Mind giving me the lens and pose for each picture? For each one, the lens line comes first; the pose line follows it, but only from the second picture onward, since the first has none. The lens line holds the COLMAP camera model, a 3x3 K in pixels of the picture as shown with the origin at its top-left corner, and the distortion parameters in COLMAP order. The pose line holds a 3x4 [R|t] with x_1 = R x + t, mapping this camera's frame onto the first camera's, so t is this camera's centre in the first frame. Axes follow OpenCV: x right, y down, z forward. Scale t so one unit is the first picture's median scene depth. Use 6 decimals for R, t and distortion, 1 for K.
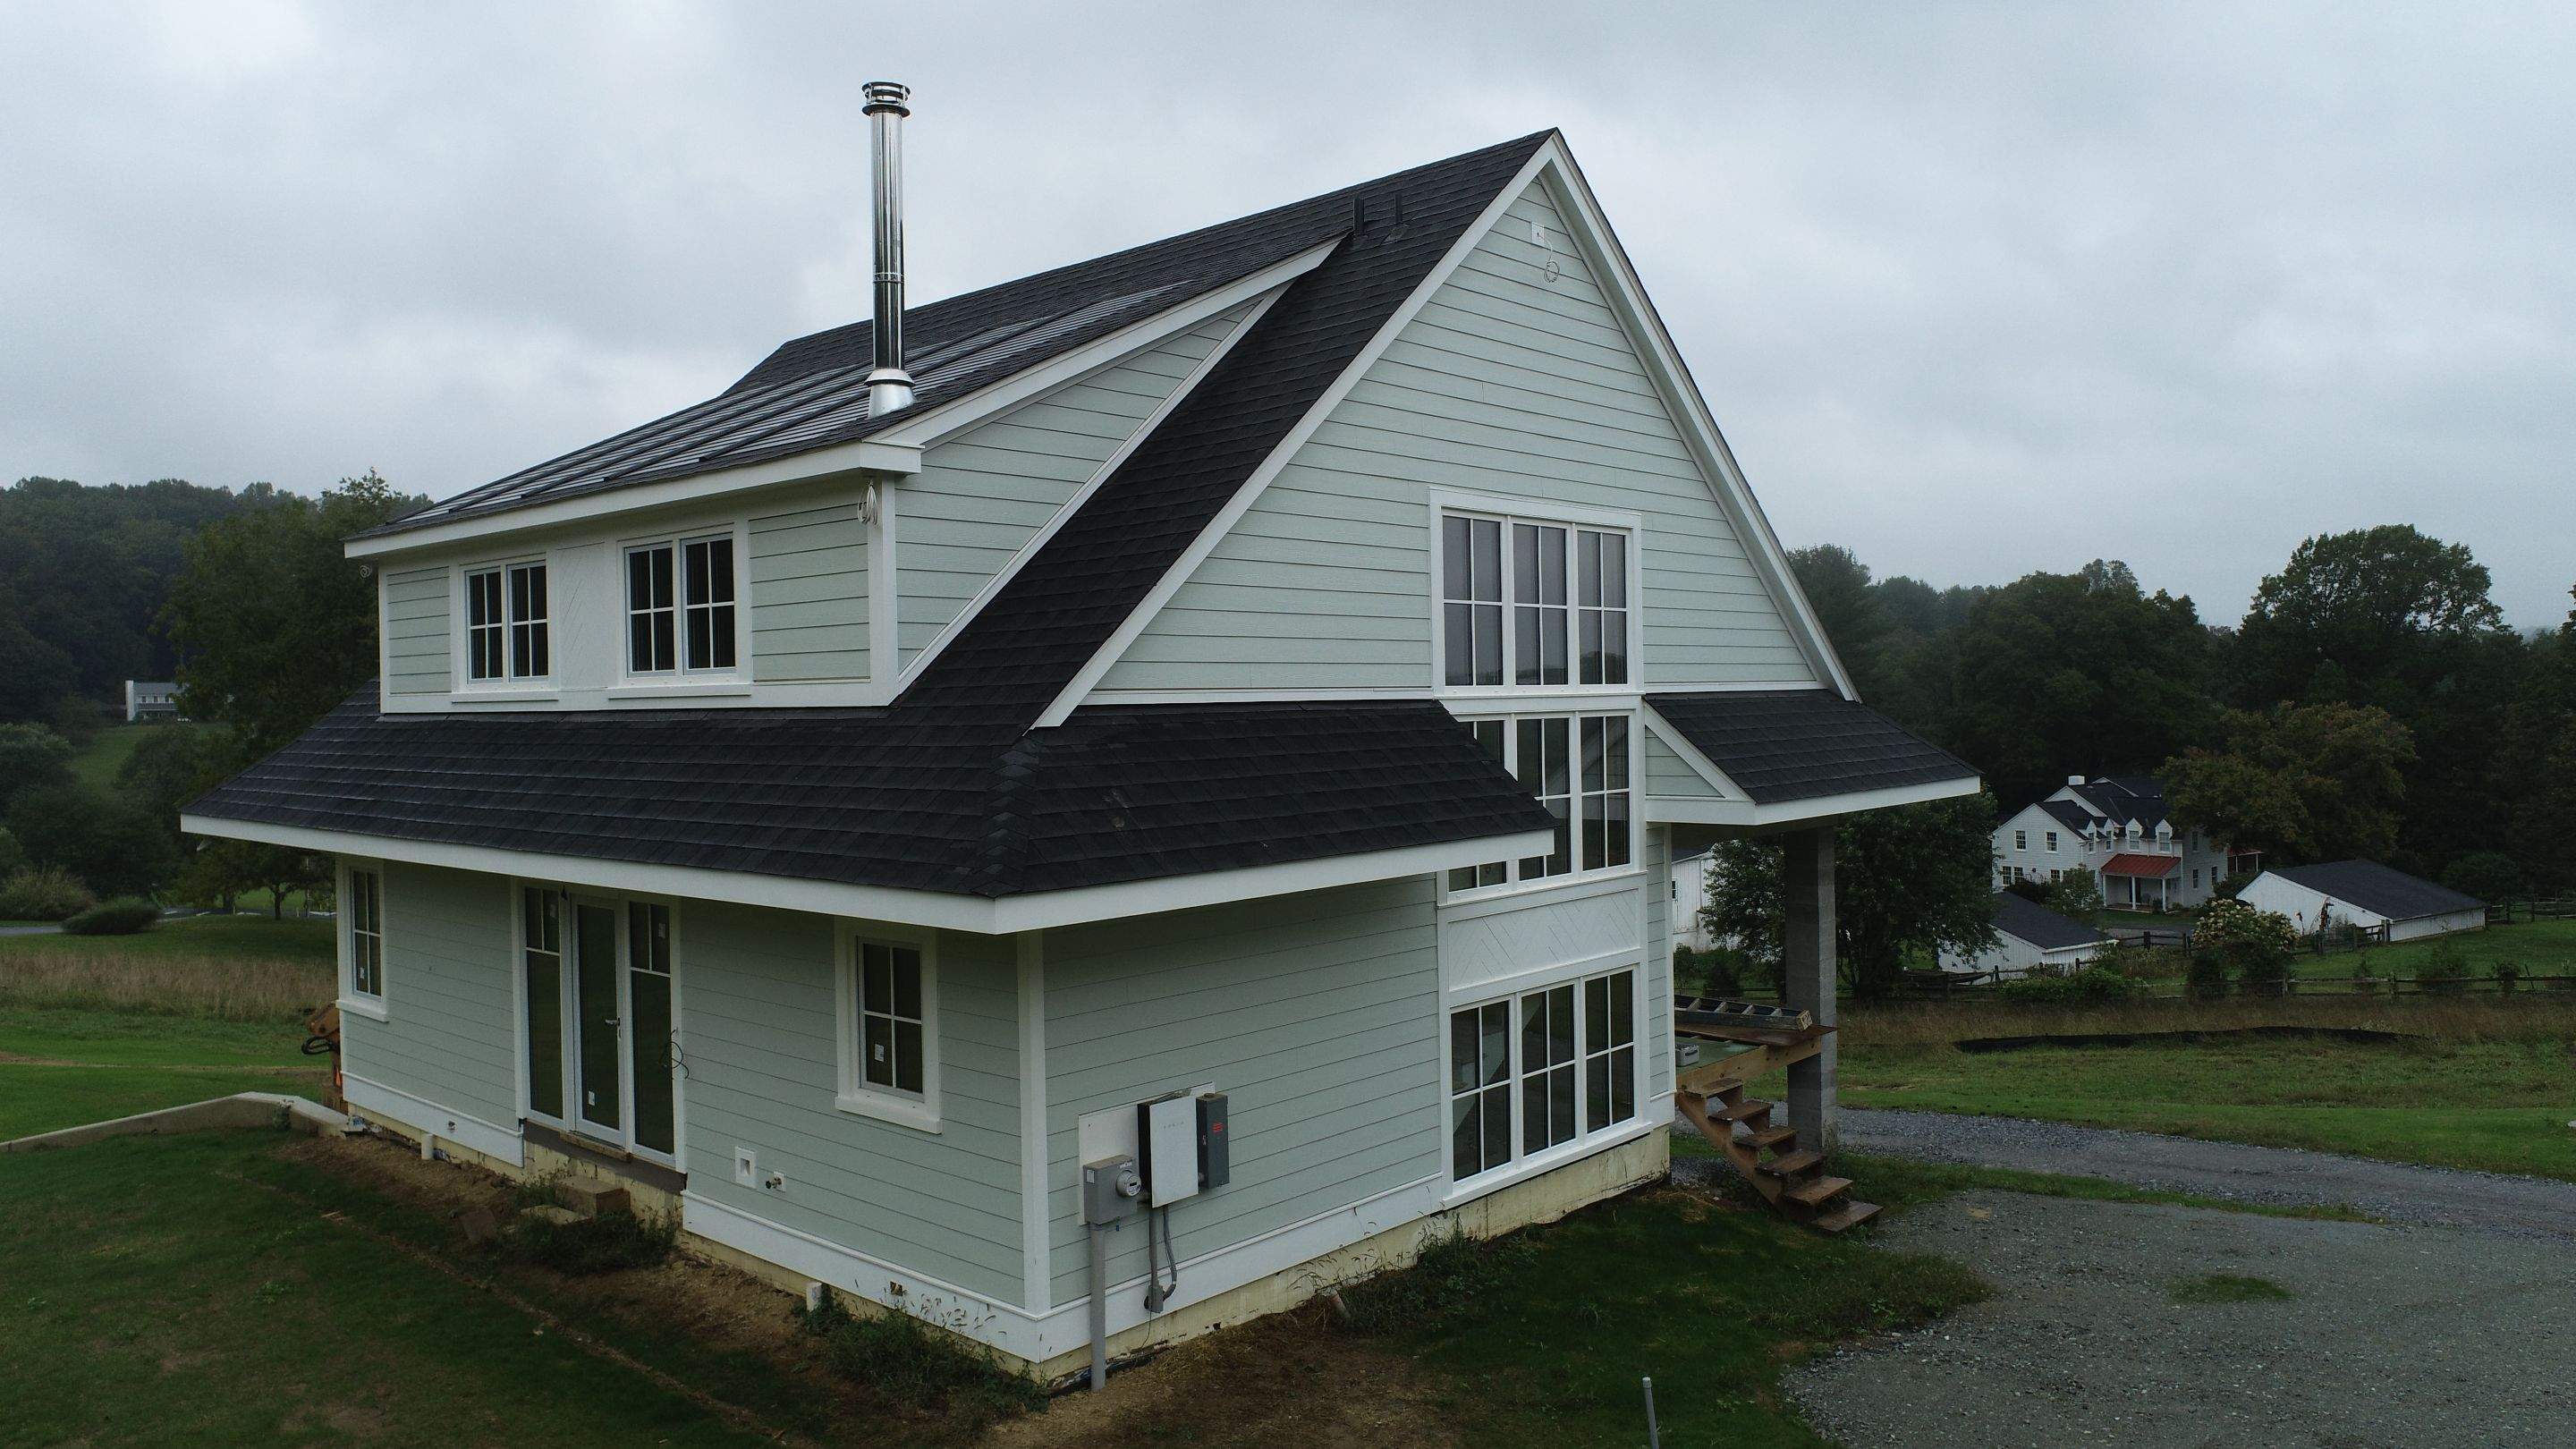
lens RADIAL K [[1745.4, 0, 1292.3], [0, 1745.4, 722.5], [0, 0, 1]] dist [-0.012091, 0.007103]
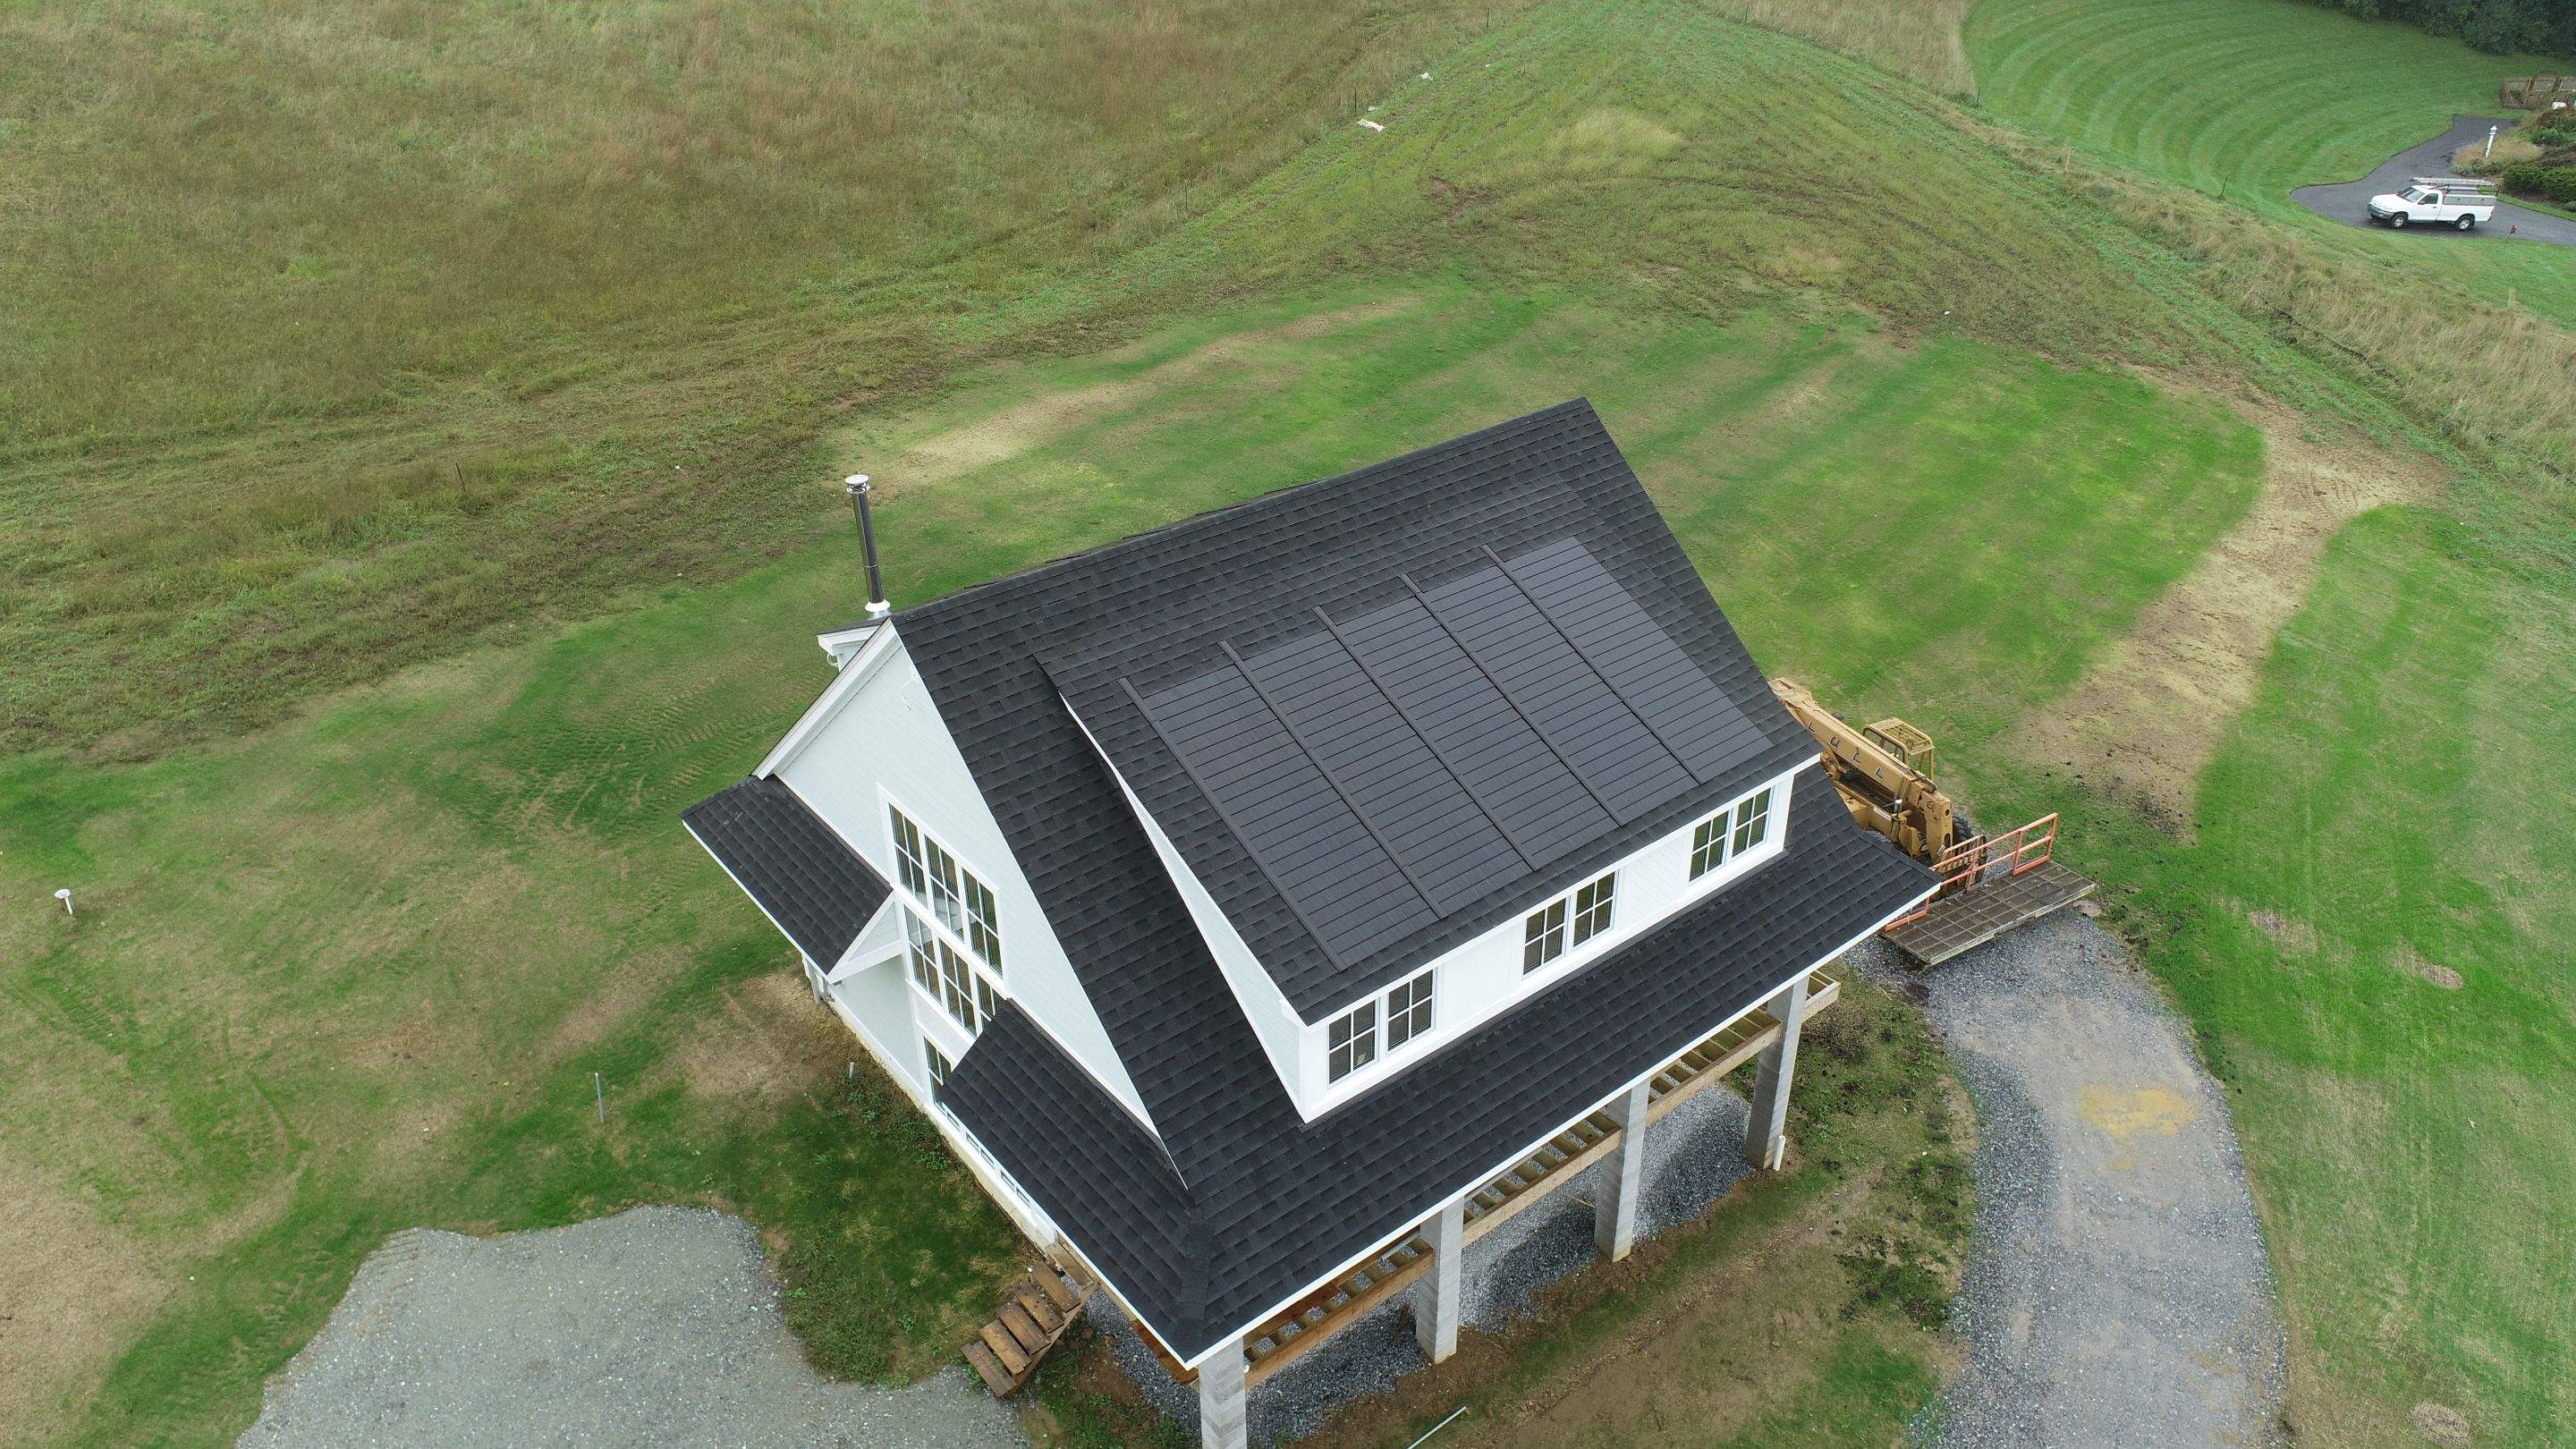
lens RADIAL K [[1745.4, 0, 1284.2], [0, 1745.4, 700.0], [0, 0, 1]] dist [-0.012091, 0.007103]
pose [[-0.161460, 0.496990, -0.852603, 1.324517], [0.006053, 0.864421, 0.502733, -0.982951], [0.986861, 0.076010, -0.142578, 1.511248]]
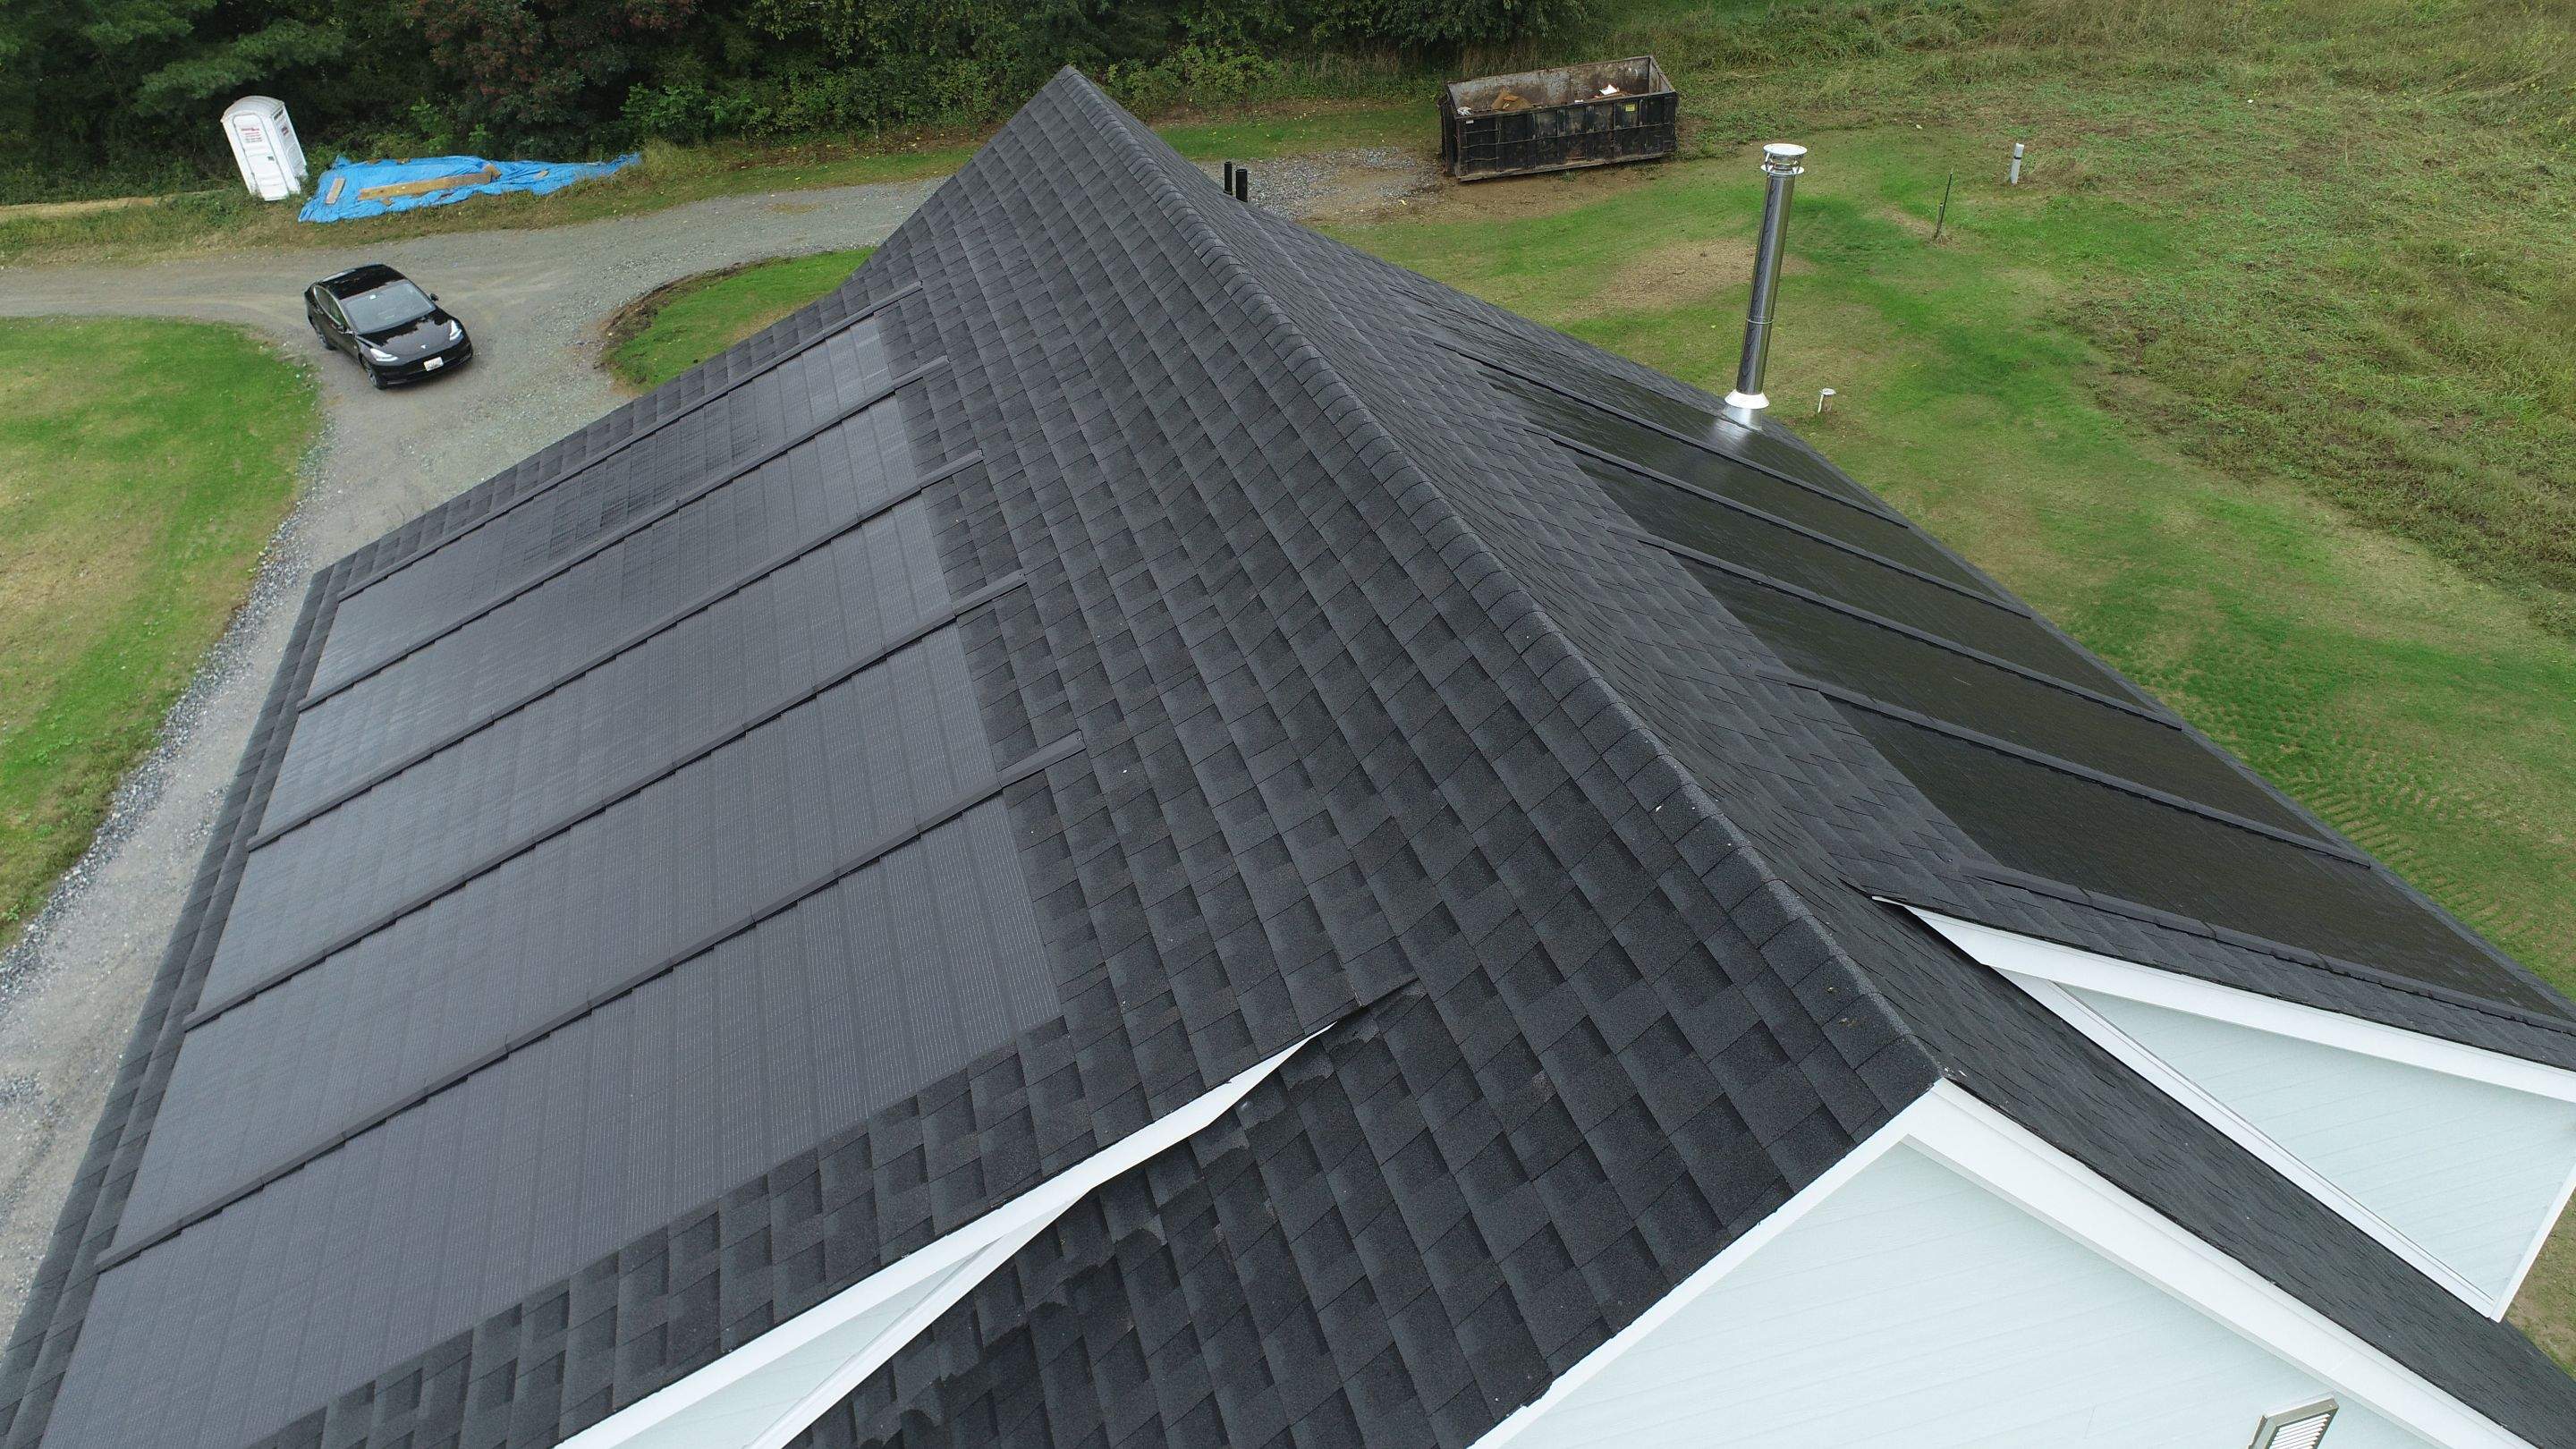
lens RADIAL K [[1745.4, 0, 1295.7], [0, 1745.4, 721.9], [0, 0, 1]] dist [-0.012091, 0.007103]
pose [[-0.853479, -0.269041, 0.446308, -0.463369], [0.007536, 0.849966, 0.526784, -0.533955], [-0.521073, 0.452963, -0.723400, 1.769893]]
